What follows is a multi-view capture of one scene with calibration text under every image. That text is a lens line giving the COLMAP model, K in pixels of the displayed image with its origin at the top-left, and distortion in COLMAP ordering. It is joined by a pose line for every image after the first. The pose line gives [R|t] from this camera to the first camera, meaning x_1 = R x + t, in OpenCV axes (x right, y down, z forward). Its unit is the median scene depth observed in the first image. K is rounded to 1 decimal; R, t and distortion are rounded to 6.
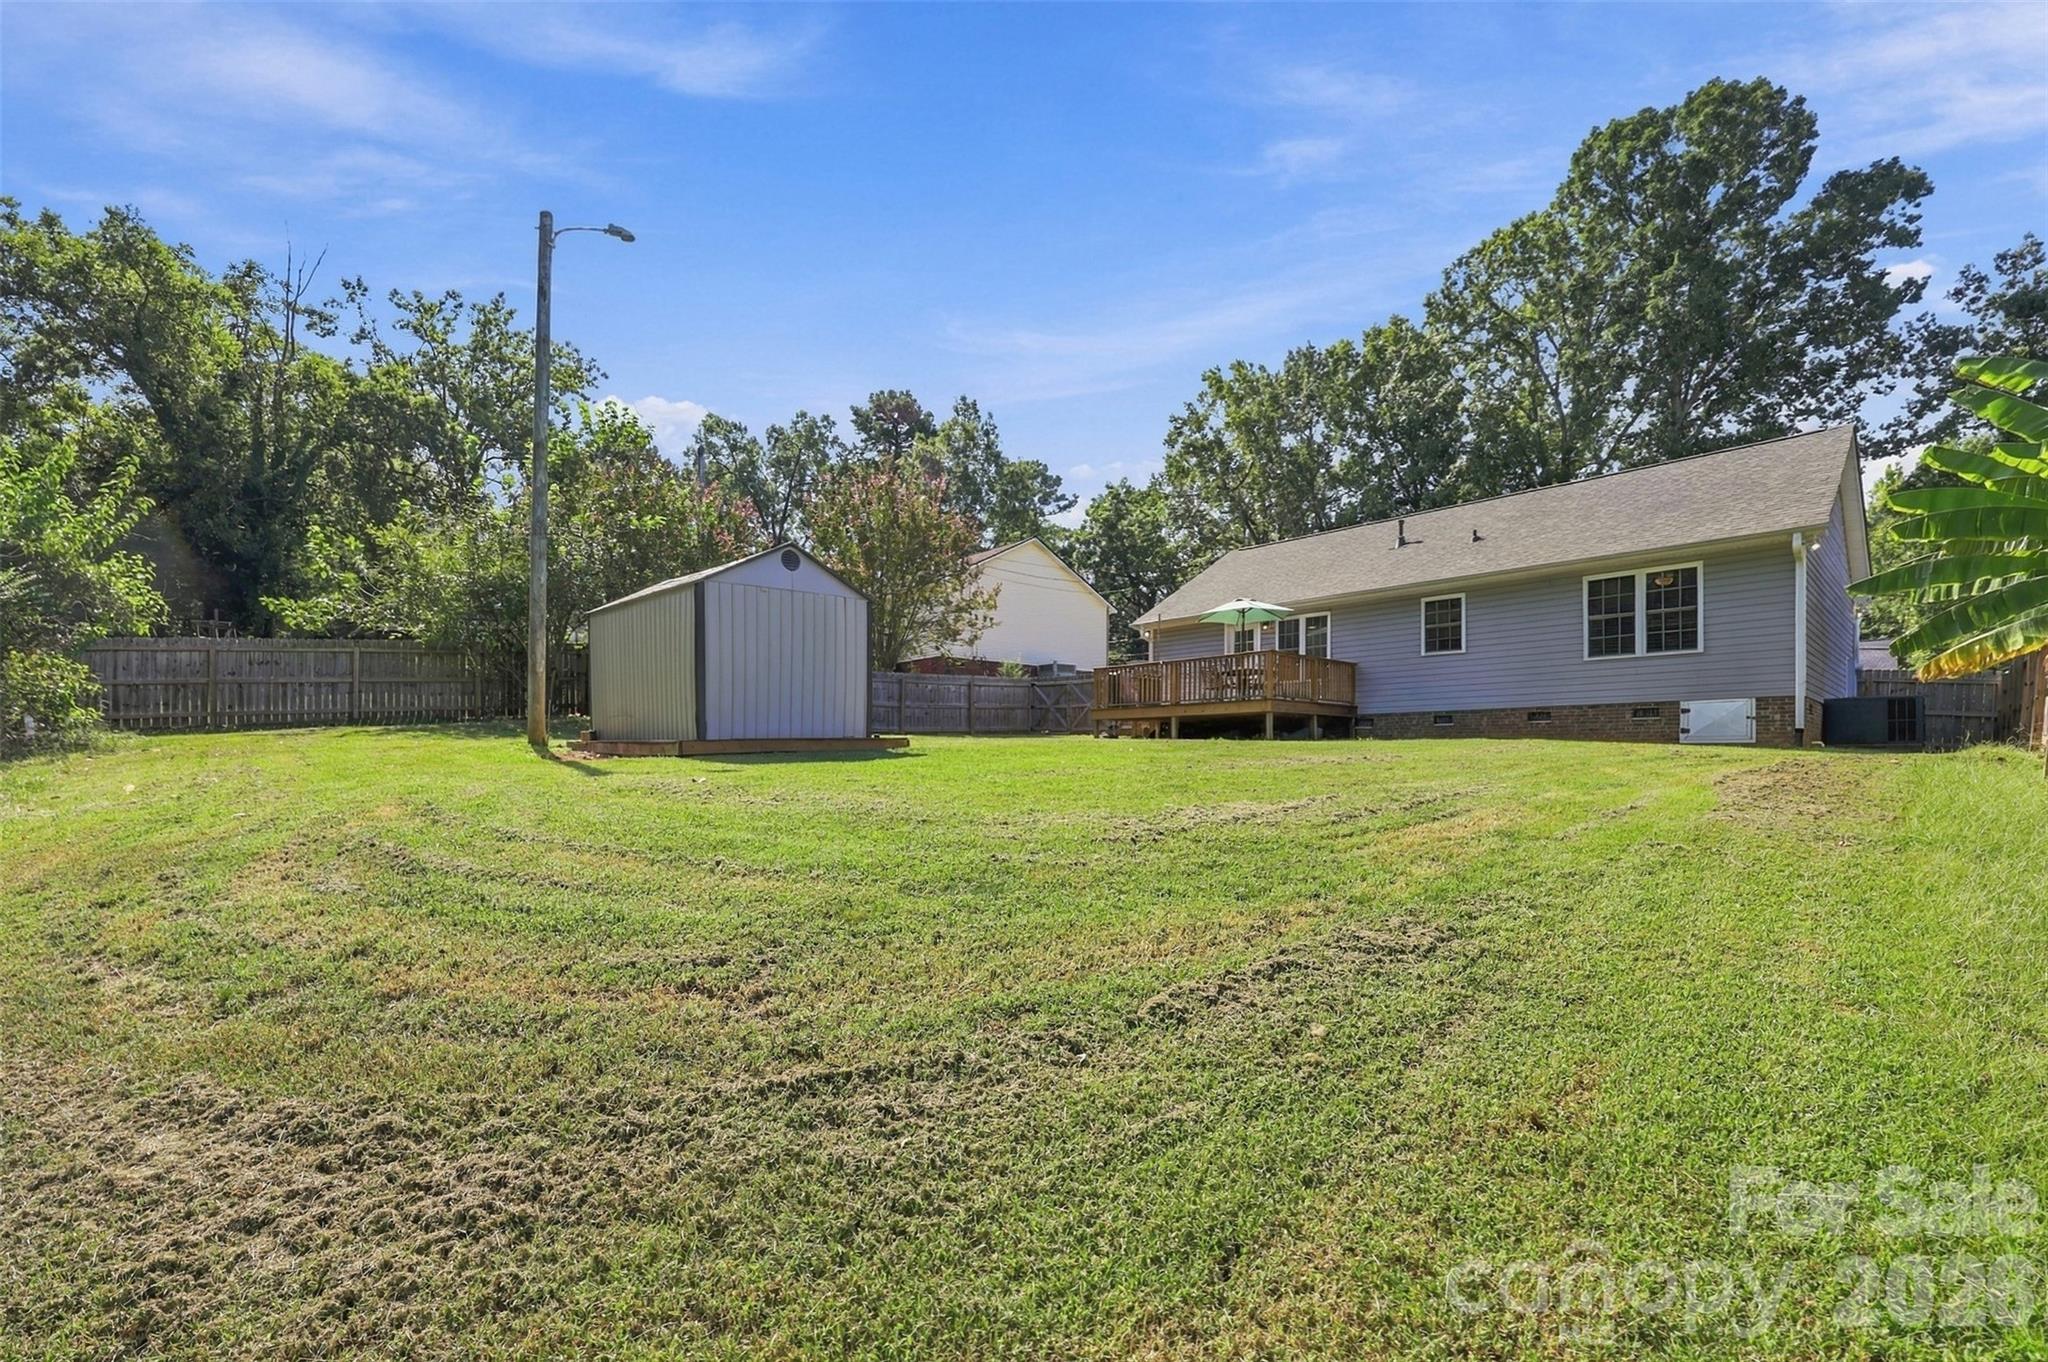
lens RADIAL K [[902.9, 0, 1022.0], [0, 902.9, 760.8], [0, 0, 1]] dist [0.001400, 0.000306]
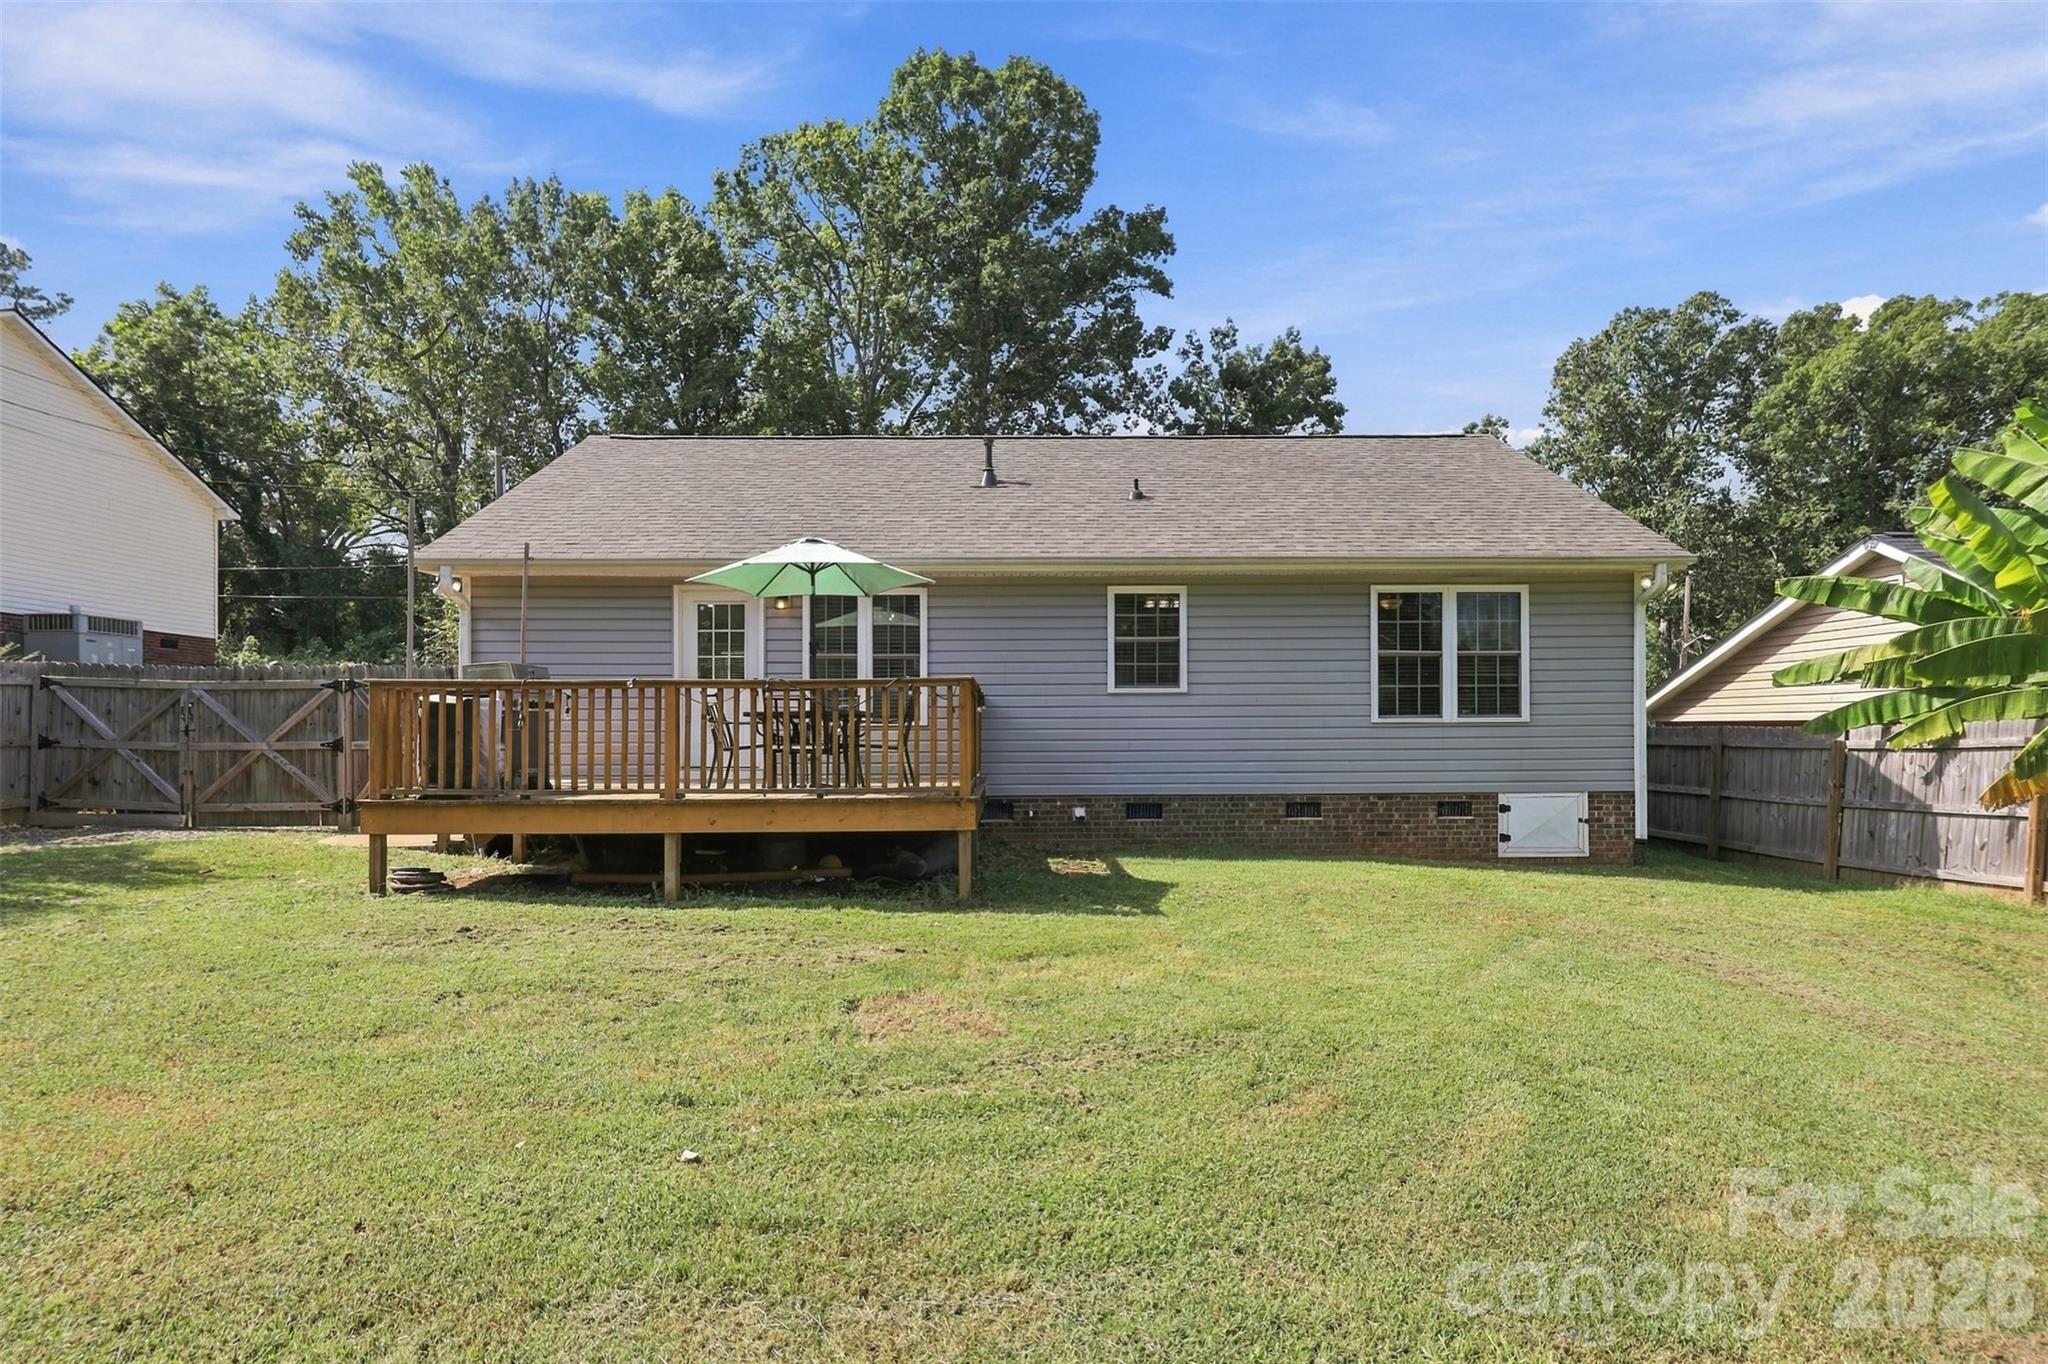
lens RADIAL K [[1005.4, 0, 1039.2], [0, 1005.4, 730.9], [0, 0, 1]] dist [0.001774, 0.000768]
pose [[0.662556, -0.000238, 0.749012, -0.018130], [0.005297, 0.999976, -0.004367, -0.042902], [-0.748994, 0.006860, 0.662542, 0.298622]]
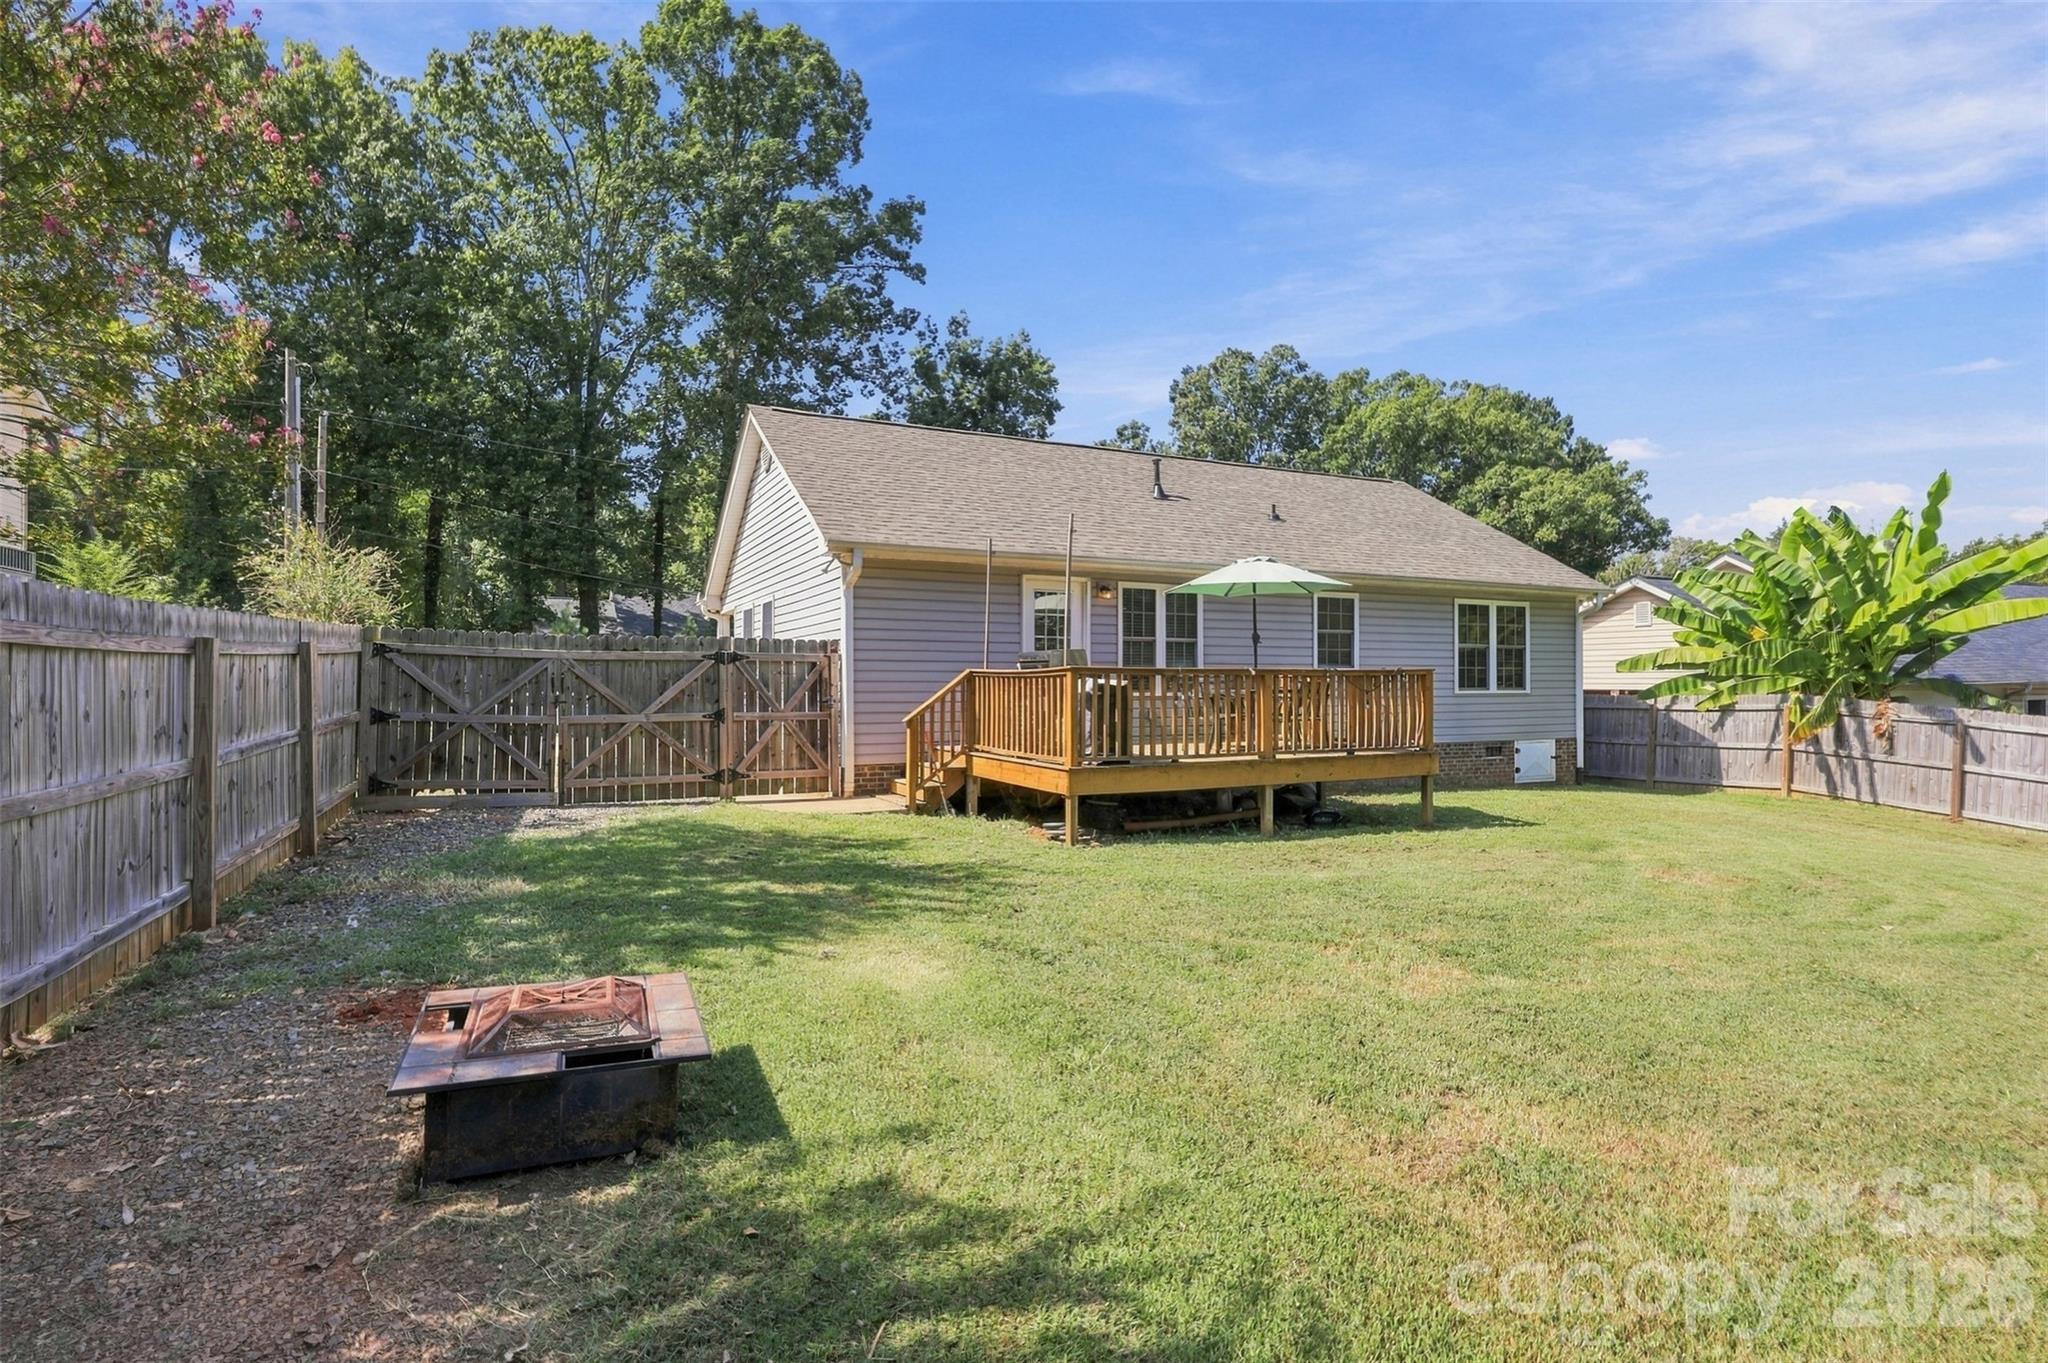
lens RADIAL K [[986.9, 0, 1024.0], [0, 986.9, 681.5], [0, 0, 1]] dist [0.002752, 0.000454]
pose [[0.285449, 0.000862, 0.958393, -0.180939], [0.001065, 0.999999, -0.001217, -0.050687], [-0.958393, 0.001368, 0.285448, 0.471785]]
